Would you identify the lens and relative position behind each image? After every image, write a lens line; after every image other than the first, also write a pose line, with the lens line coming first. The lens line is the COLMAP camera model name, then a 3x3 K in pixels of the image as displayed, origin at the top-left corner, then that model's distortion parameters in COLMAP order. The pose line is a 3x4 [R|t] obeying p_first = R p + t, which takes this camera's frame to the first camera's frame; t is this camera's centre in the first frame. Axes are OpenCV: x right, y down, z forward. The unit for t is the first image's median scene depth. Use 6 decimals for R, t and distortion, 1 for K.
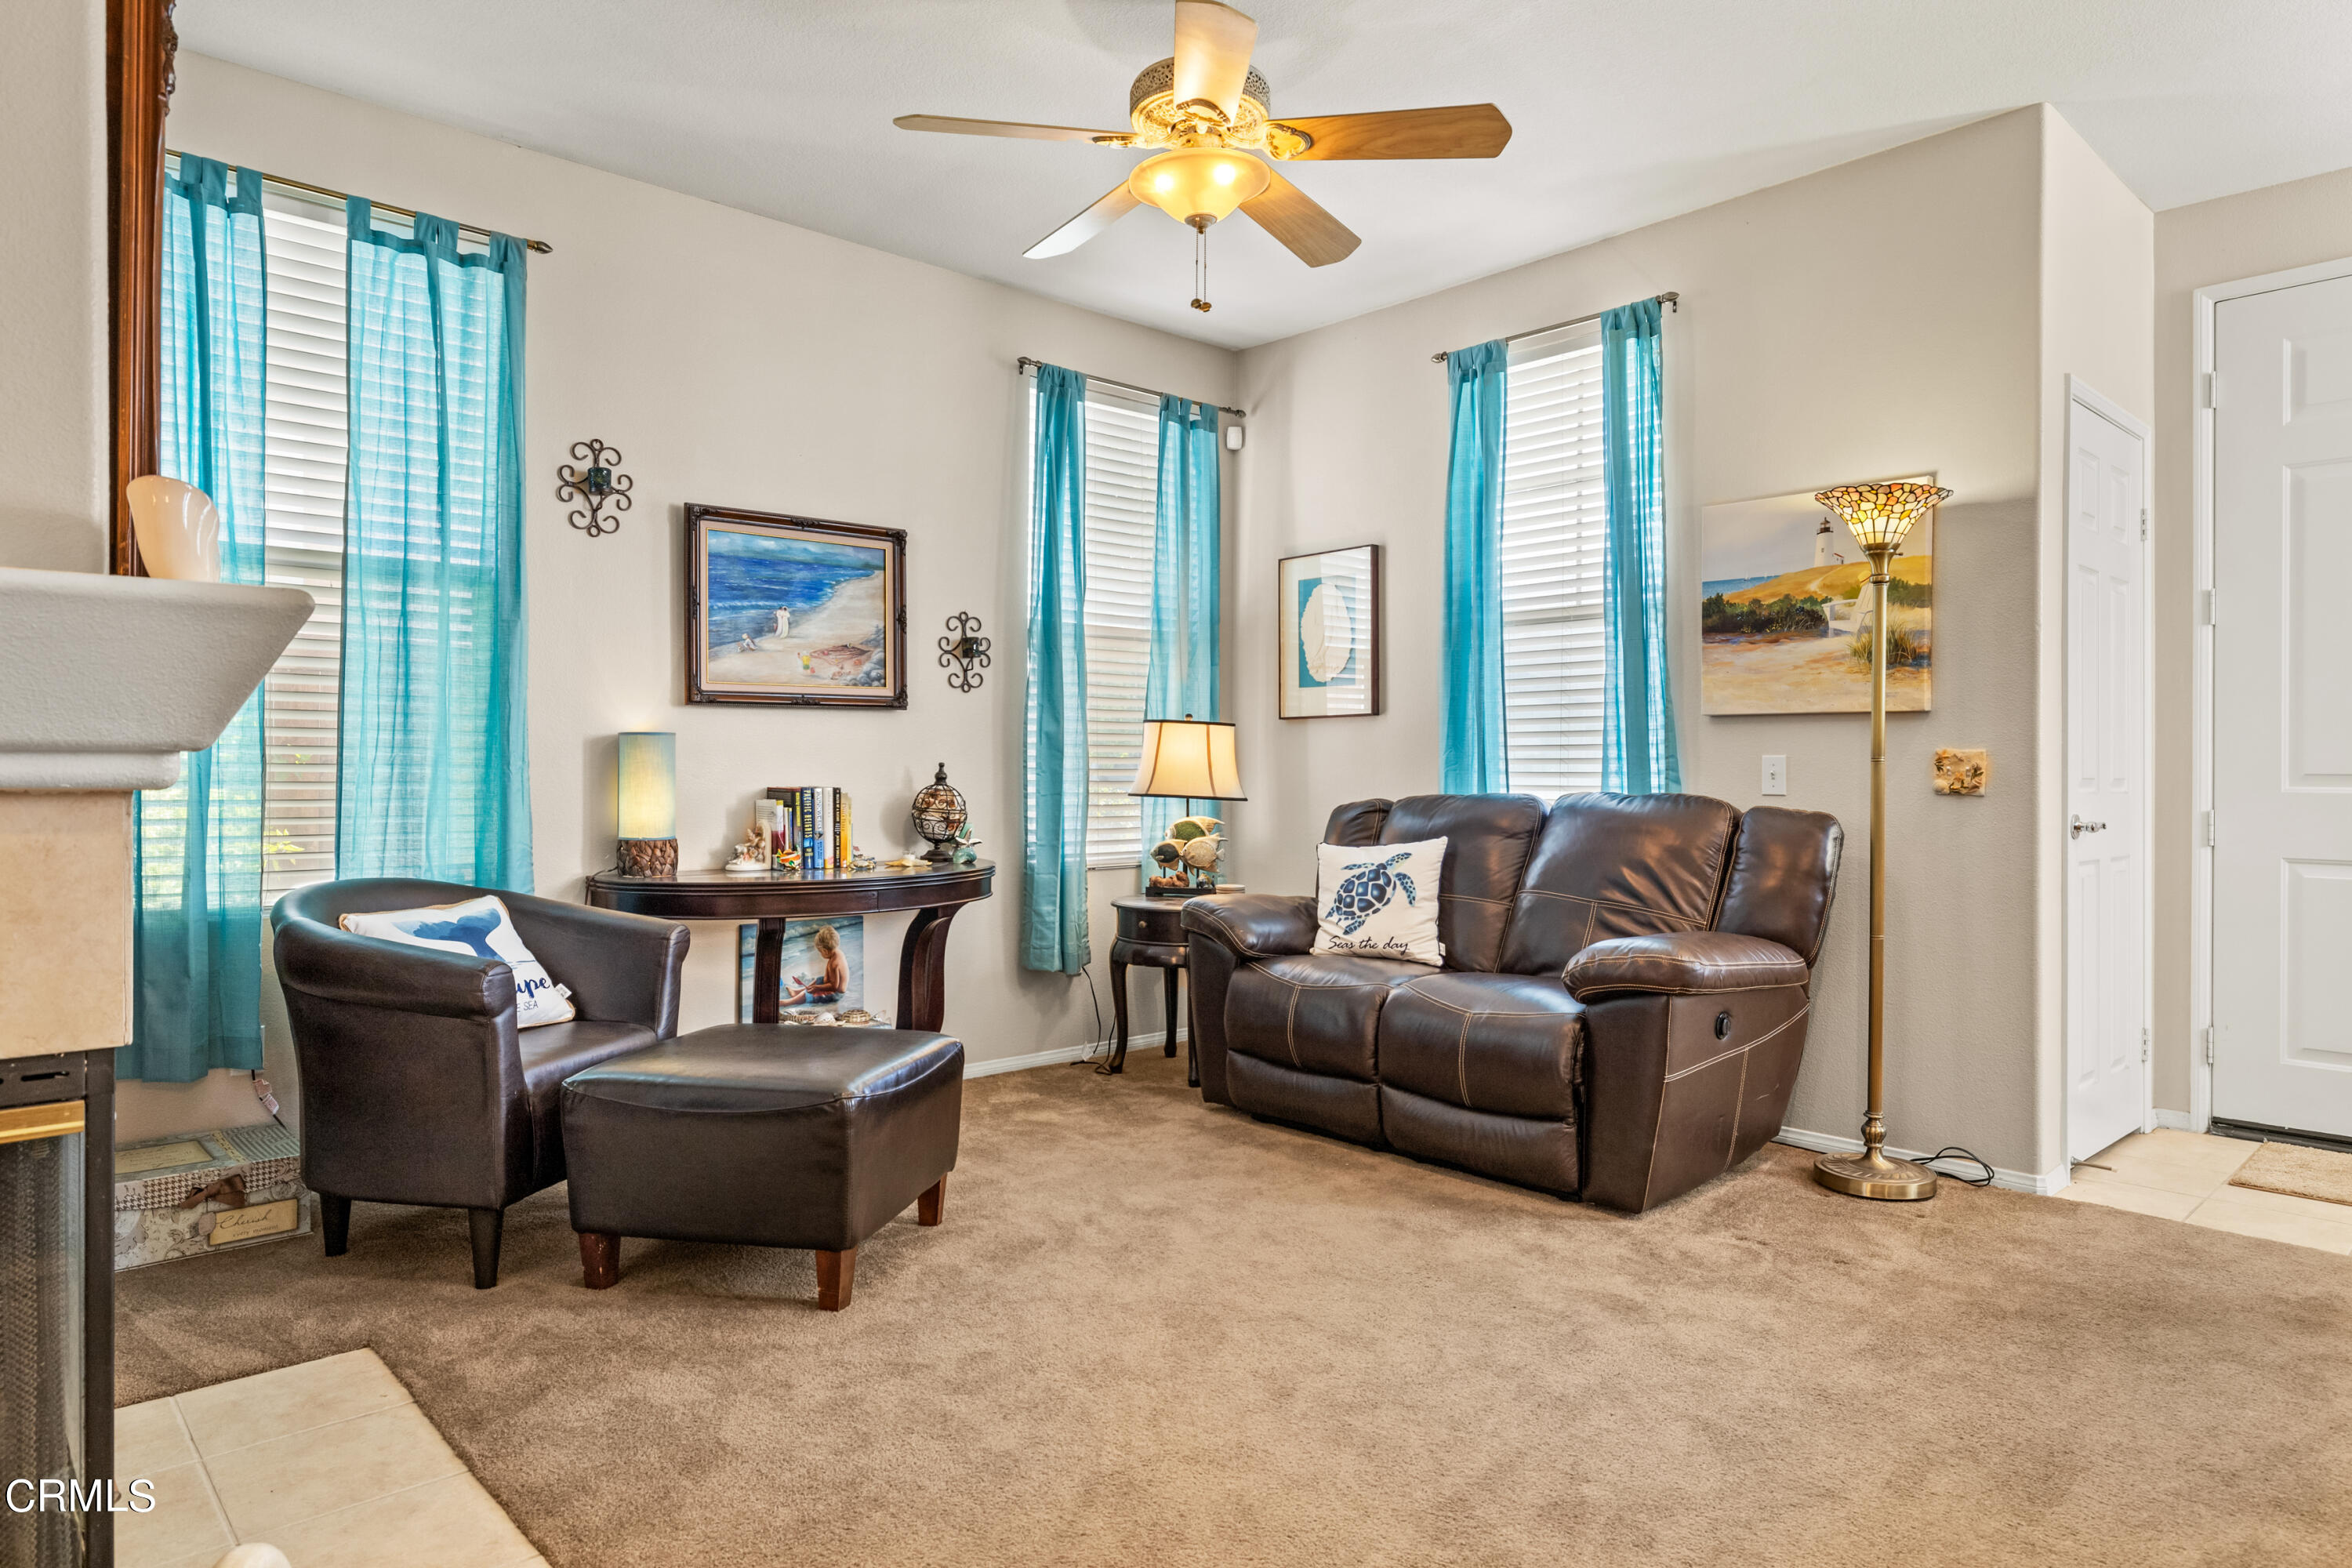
lens RADIAL K [[1389.5, 0, 1170.2], [0, 1389.5, 755.7], [0, 0, 1]] dist [-0.005273, -0.000777]
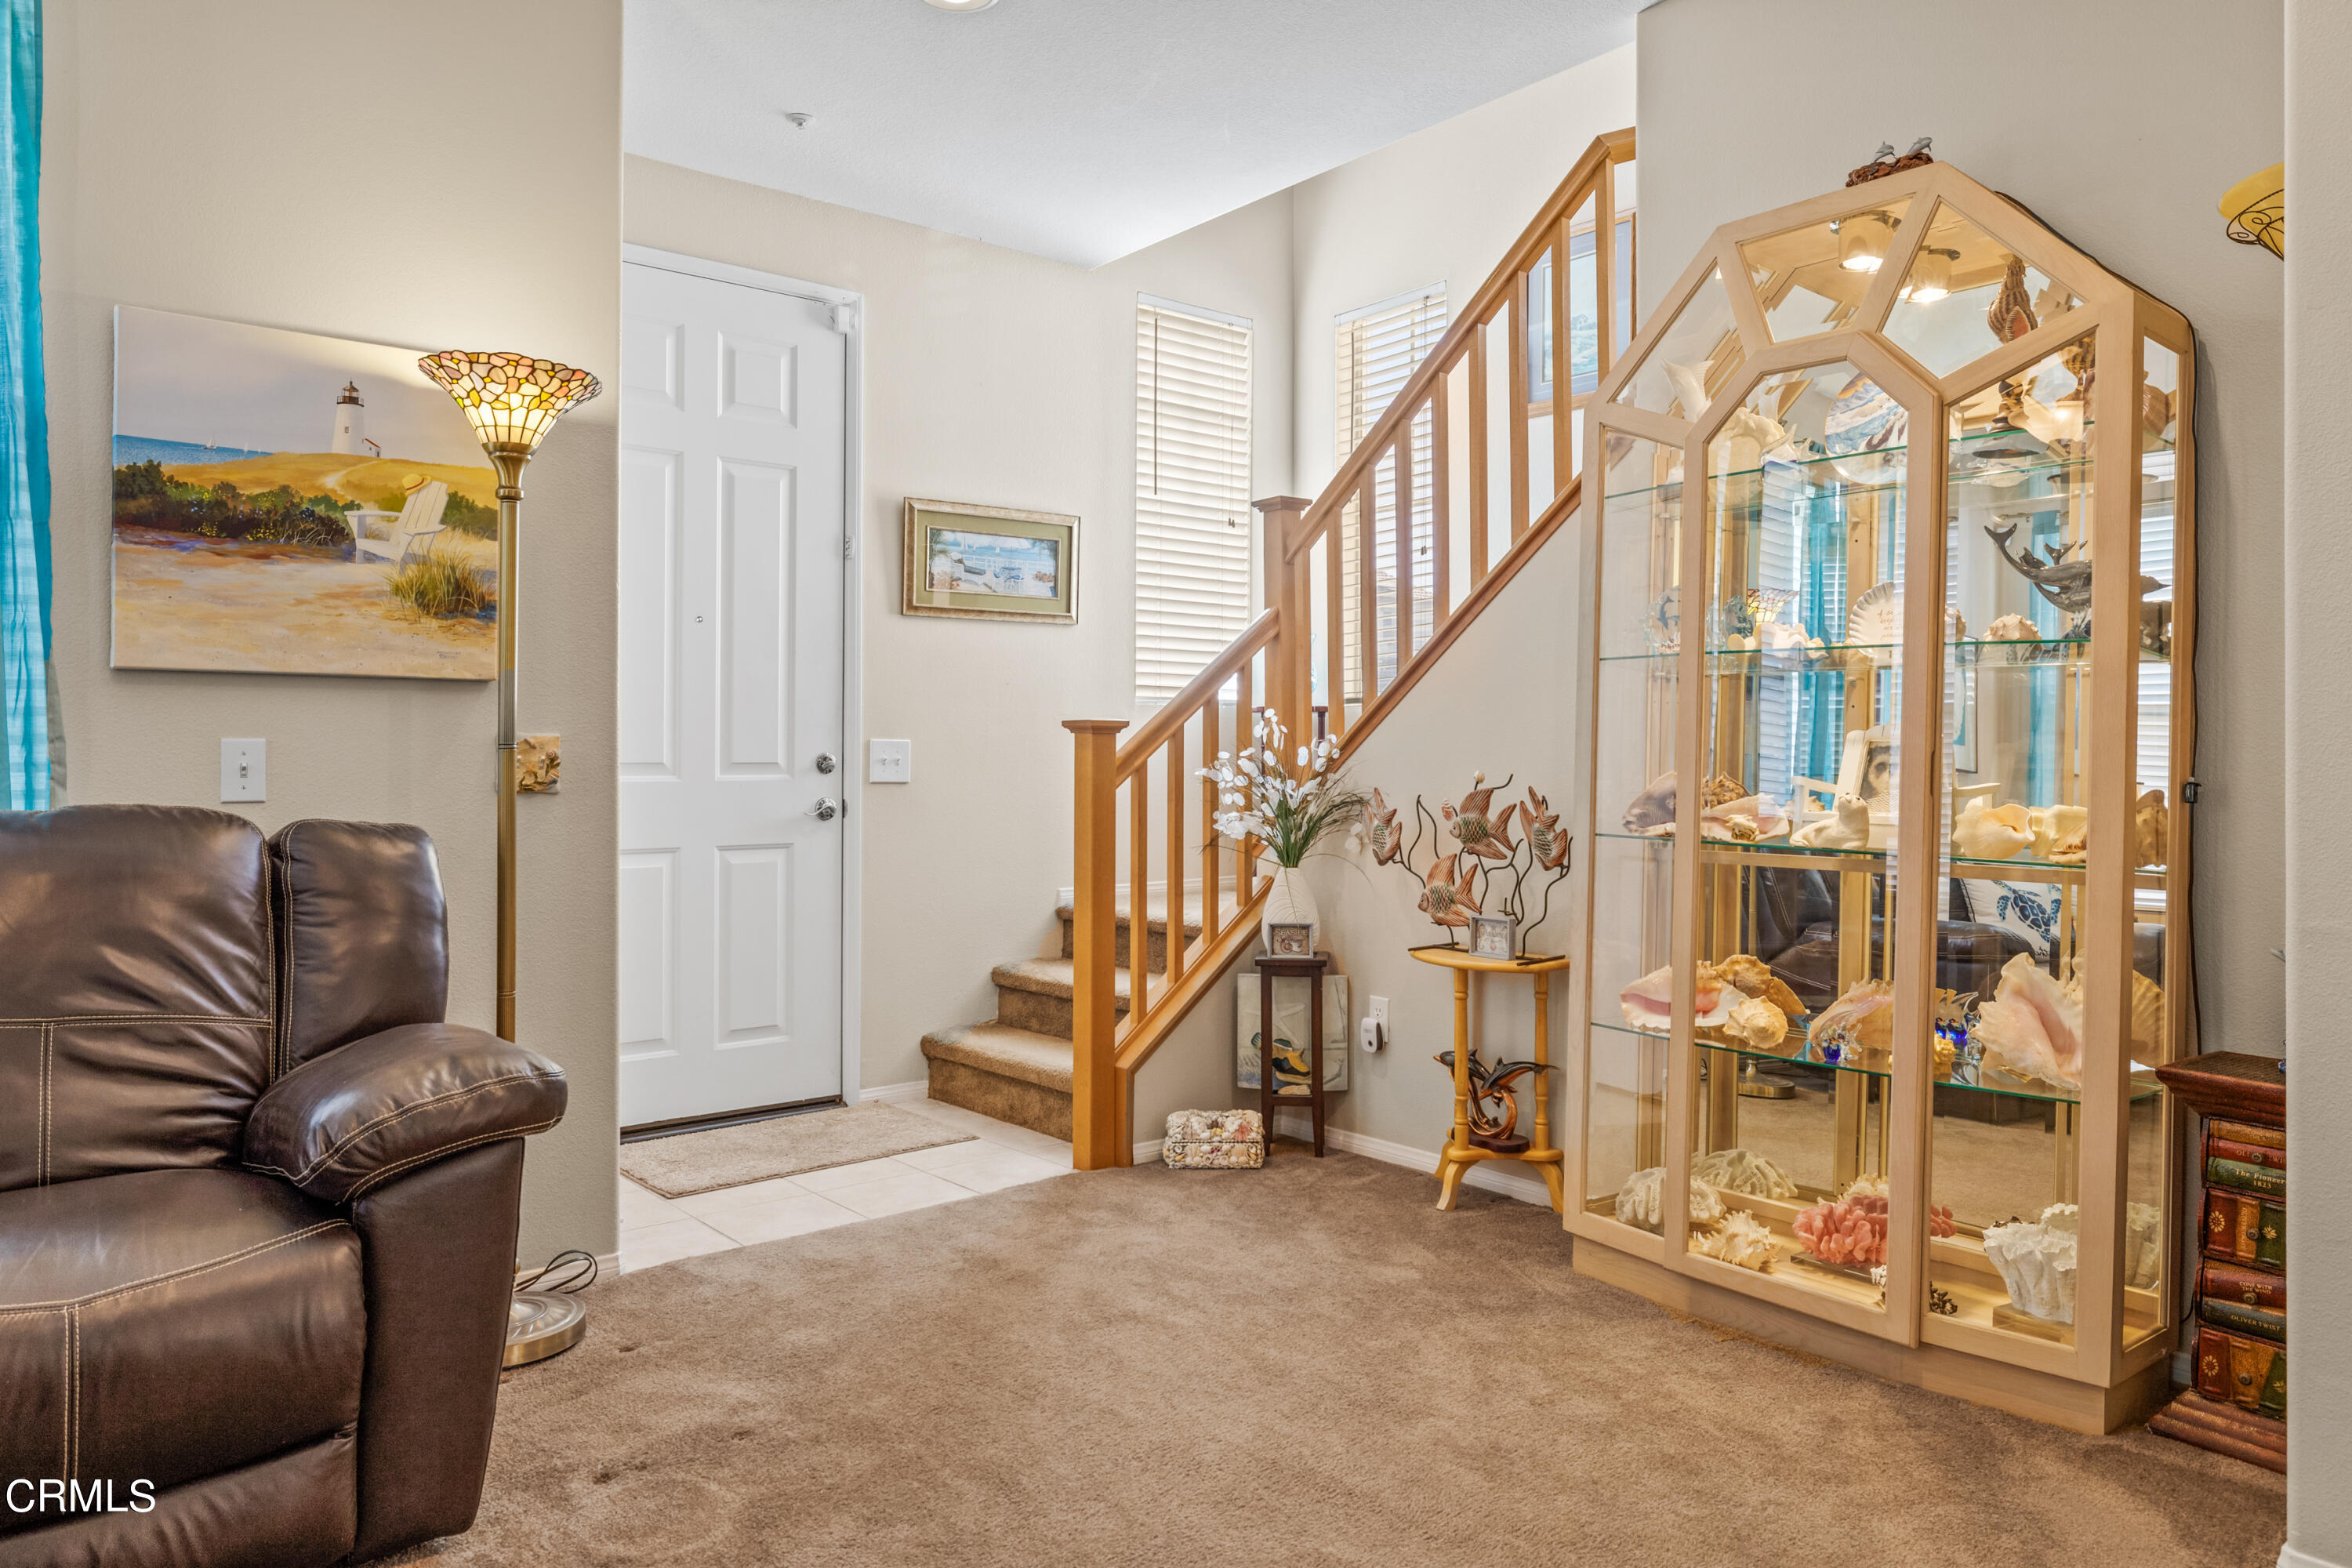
lens RADIAL K [[1513.8, 0, 1173.3], [0, 1513.8, 759.1], [0, 0, 1]] dist [-0.002077, -0.000334]
pose [[0.058275, -0.004276, 0.998291, -0.230151], [-0.006230, 0.999970, 0.004647, 0.003464], [-0.998281, -0.006490, 0.058247, 0.566374]]
